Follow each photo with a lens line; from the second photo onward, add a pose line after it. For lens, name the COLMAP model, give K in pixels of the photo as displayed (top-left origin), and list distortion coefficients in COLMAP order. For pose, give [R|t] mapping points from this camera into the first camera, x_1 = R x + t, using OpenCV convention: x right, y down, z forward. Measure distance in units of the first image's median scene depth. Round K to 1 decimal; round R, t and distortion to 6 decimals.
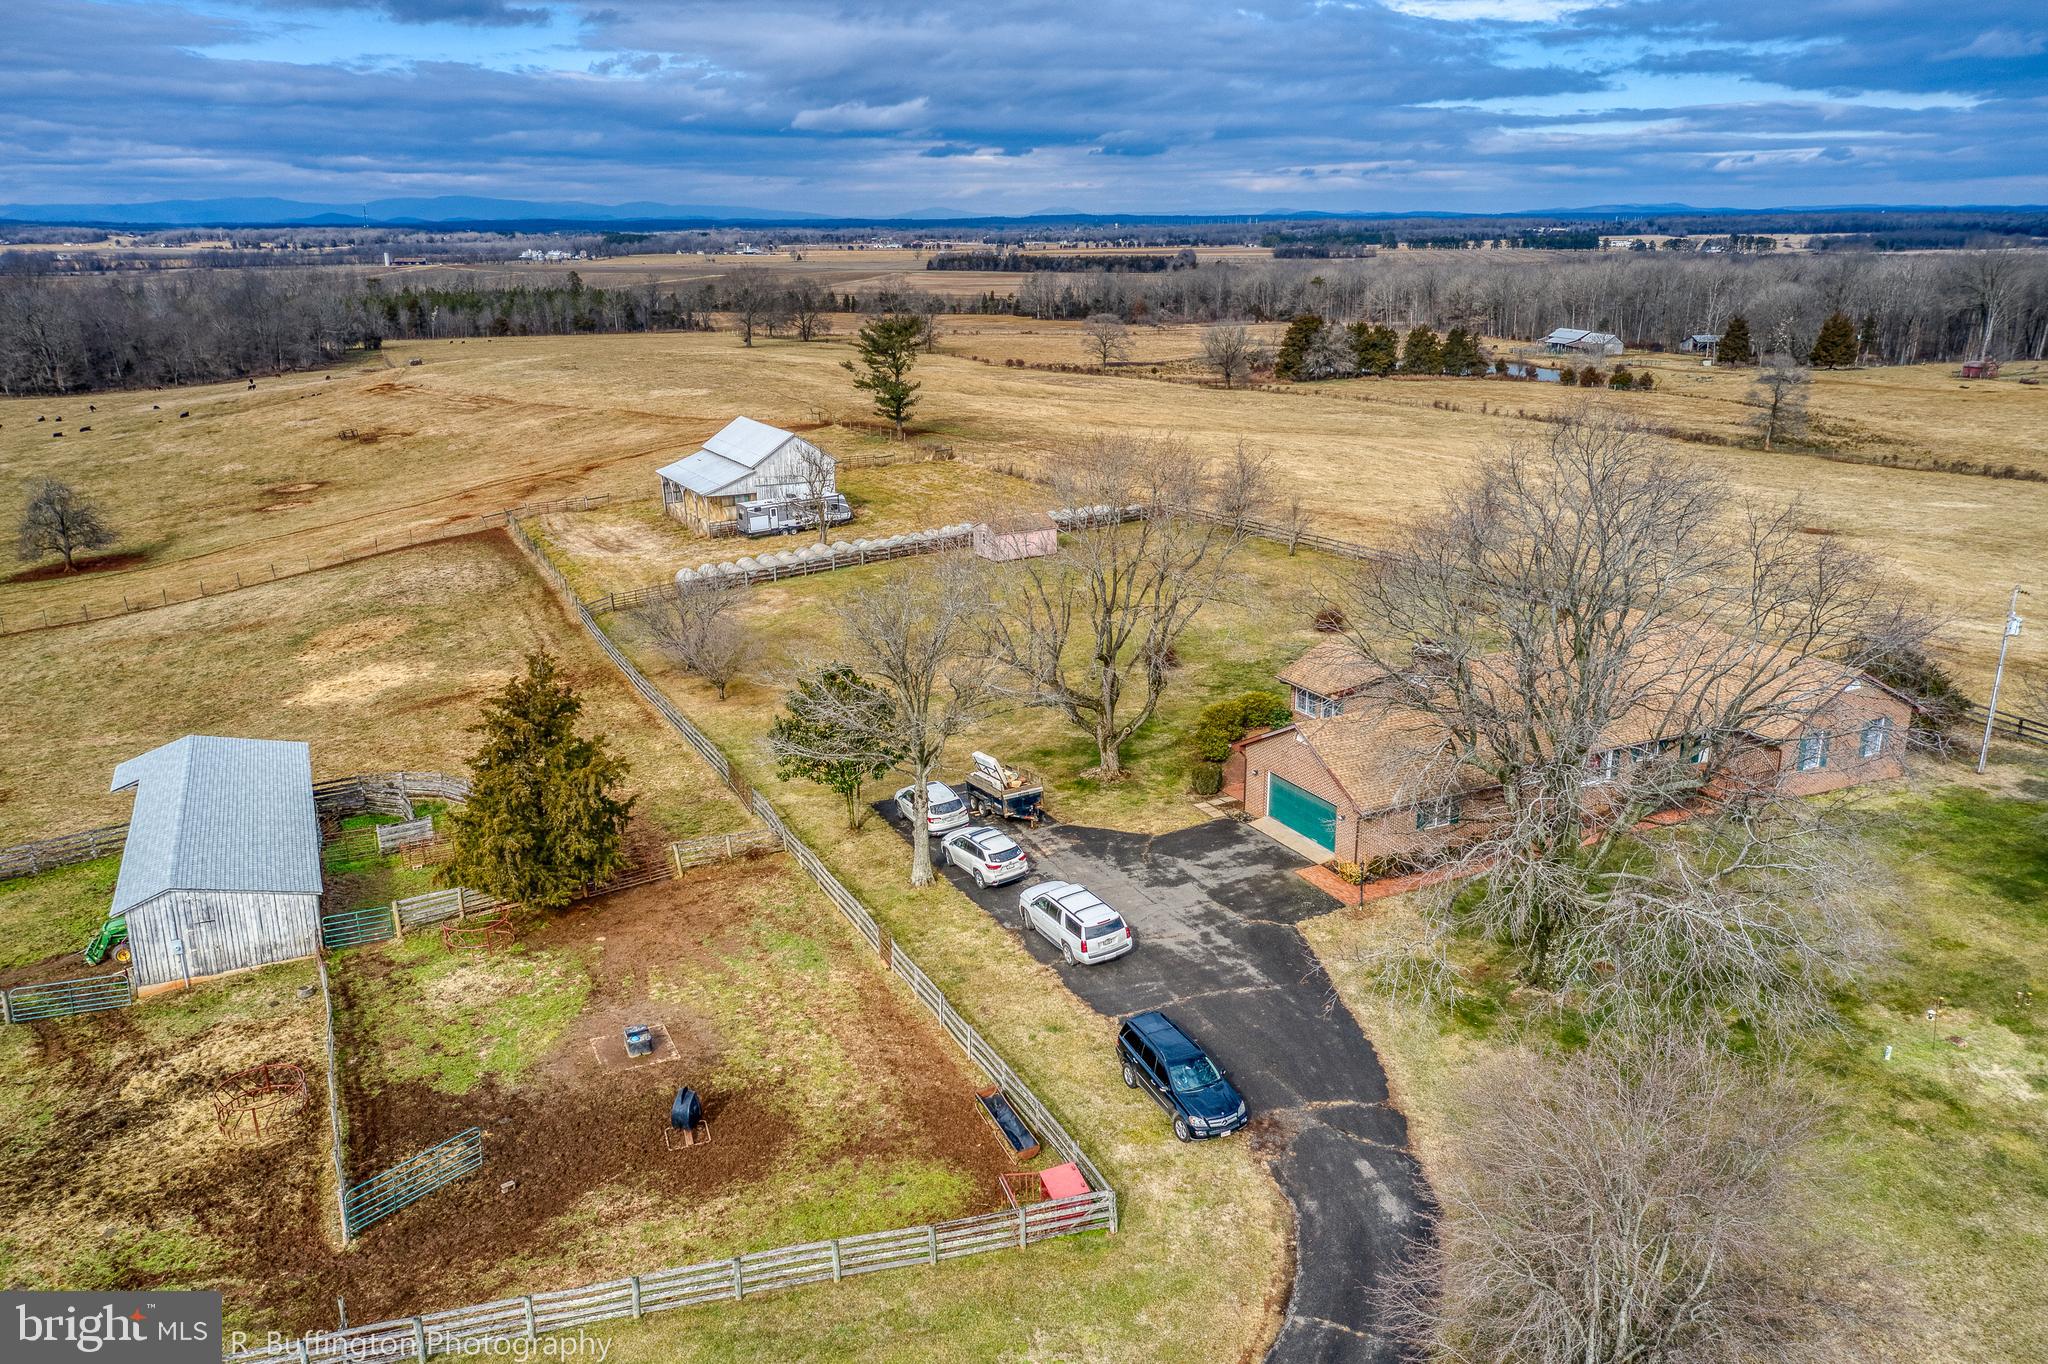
lens RADIAL K [[1543.5, 0, 1024.0], [0, 1543.5, 682.0], [0, 0, 1]] dist [-0.000851, 0.016059]
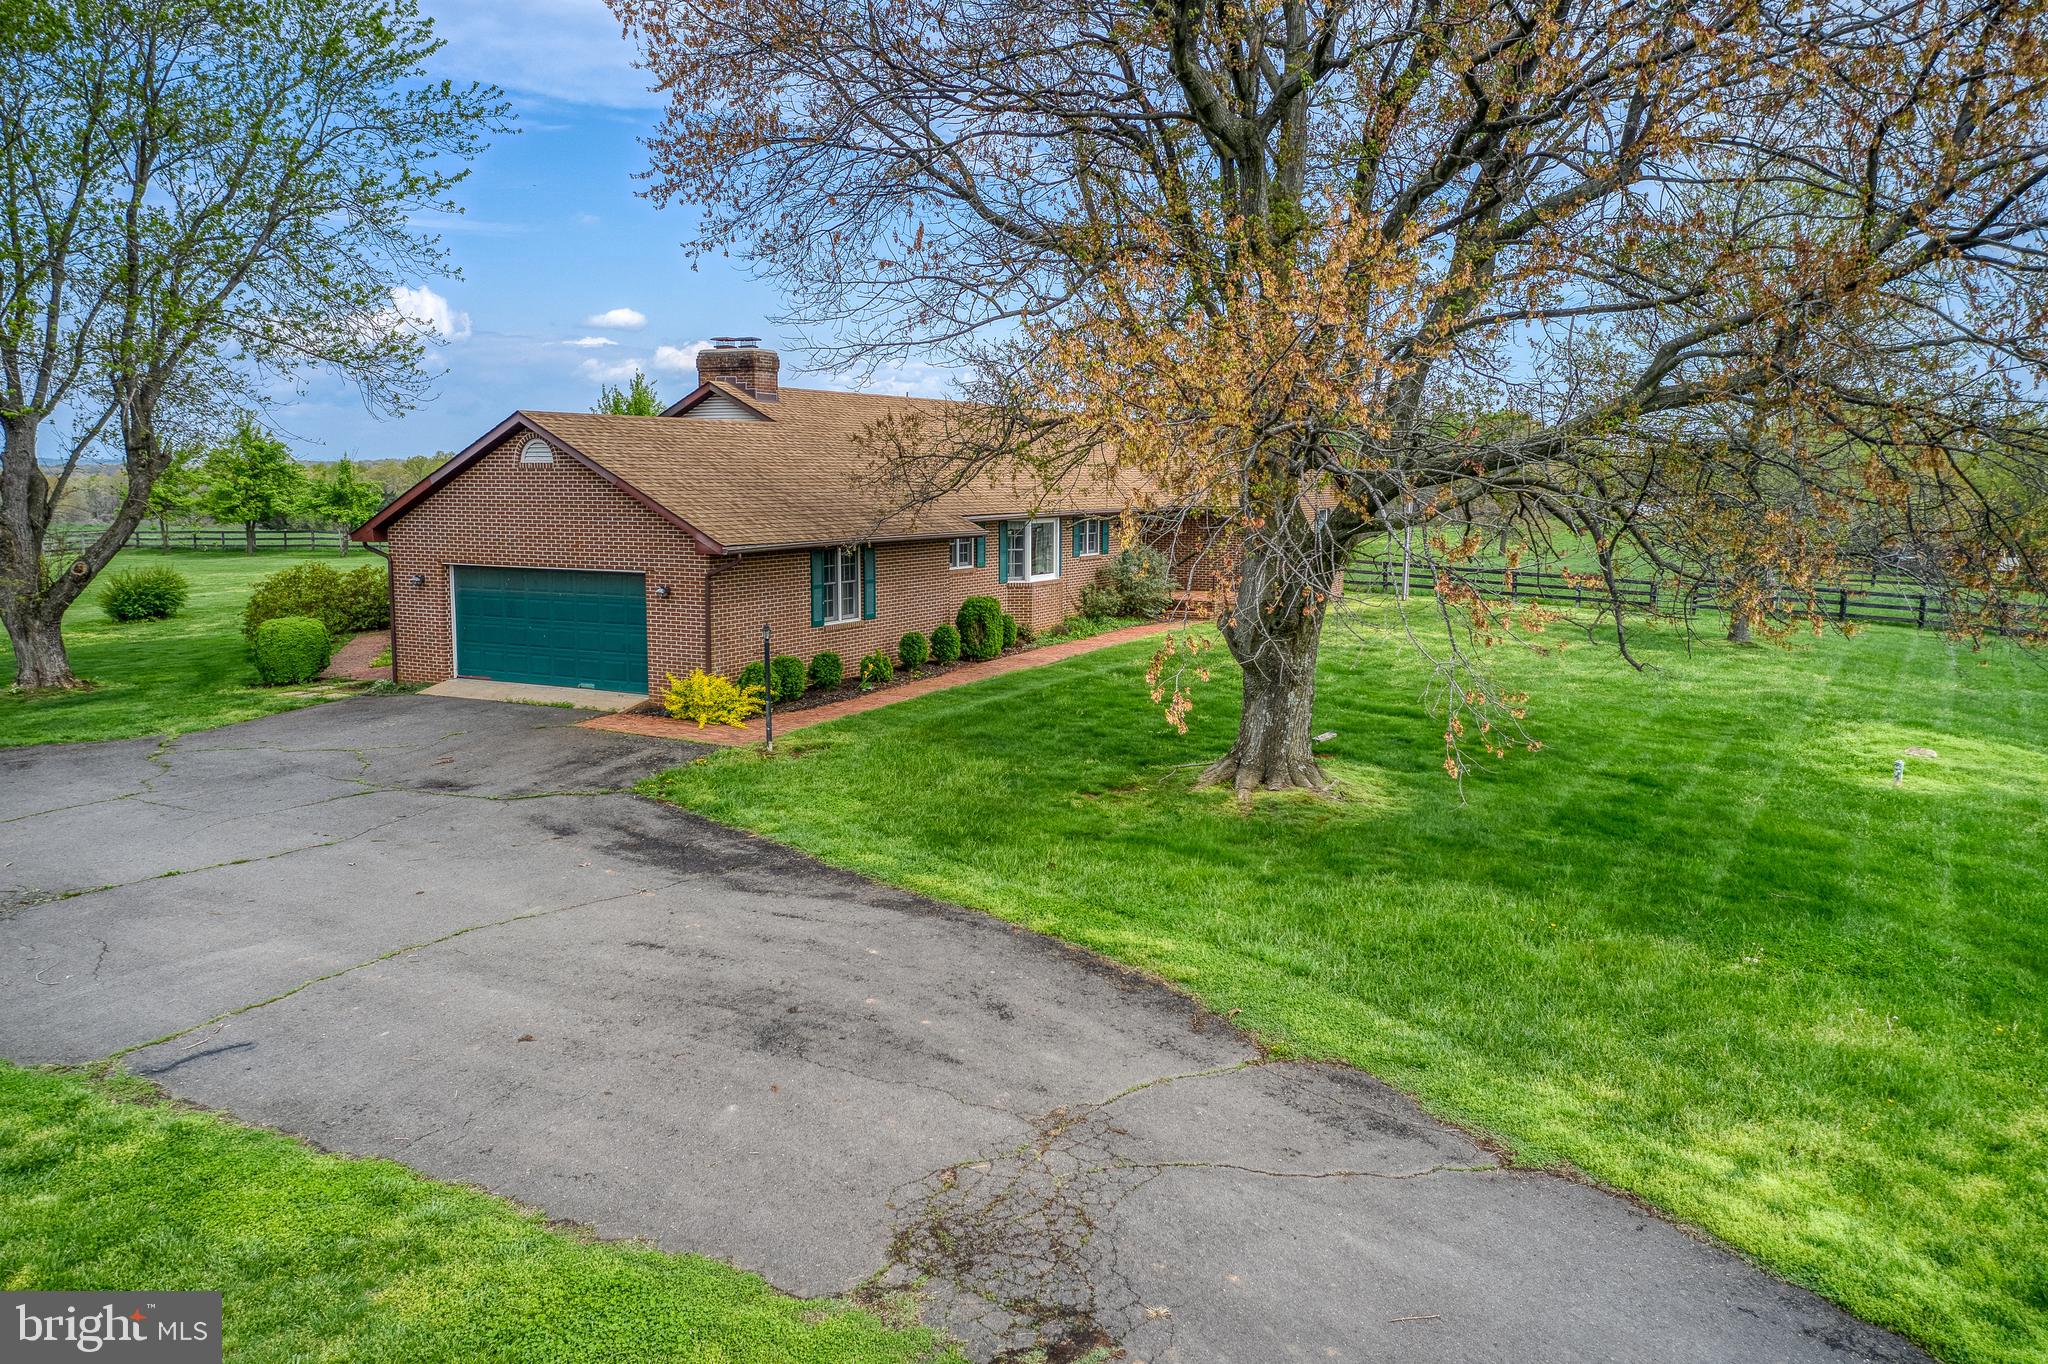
lens RADIAL K [[1550.4, 0, 1024.0], [0, 1550.4, 682.0], [0, 0, 1]] dist [-0.027183, 0.005773]
pose [[0.810219, -0.067235, 0.582258, 0.005389], [0.159102, 0.981329, -0.108076, 0.026998], [-0.564120, 0.180204, 0.805789, 0.092591]]
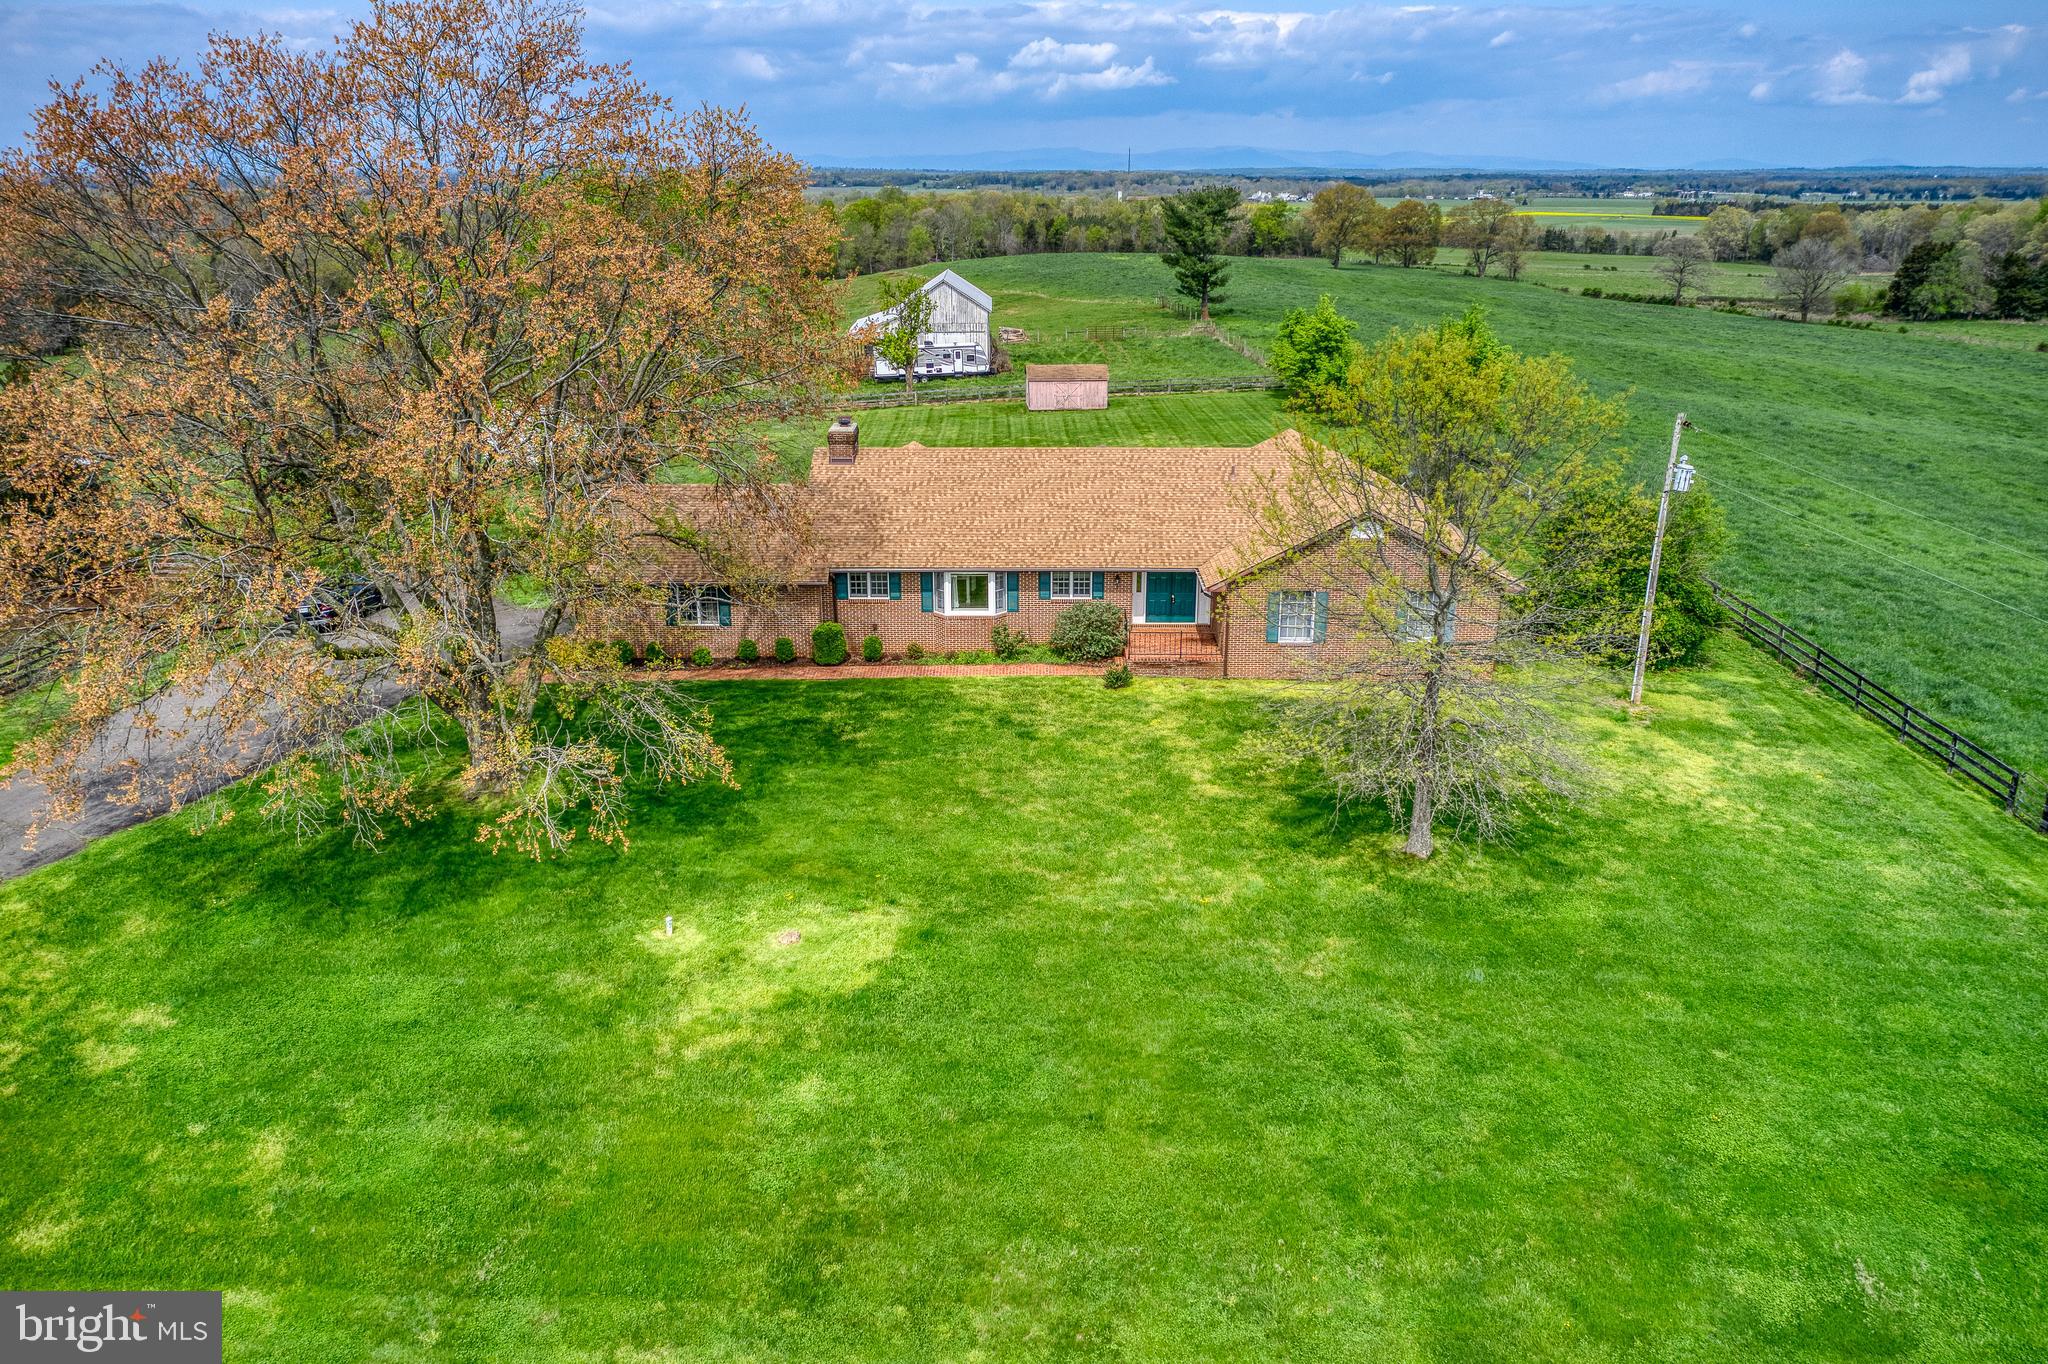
lens RADIAL K [[1550.4, 0, 1024.0], [0, 1550.4, 682.0], [0, 0, 1]] dist [-0.027183, 0.005773]
pose [[0.894752, 0.143109, -0.423012, 0.120006], [-0.130384, 0.989704, 0.059040, 0.008359], [0.427106, 0.002328, 0.904199, 0.053423]]
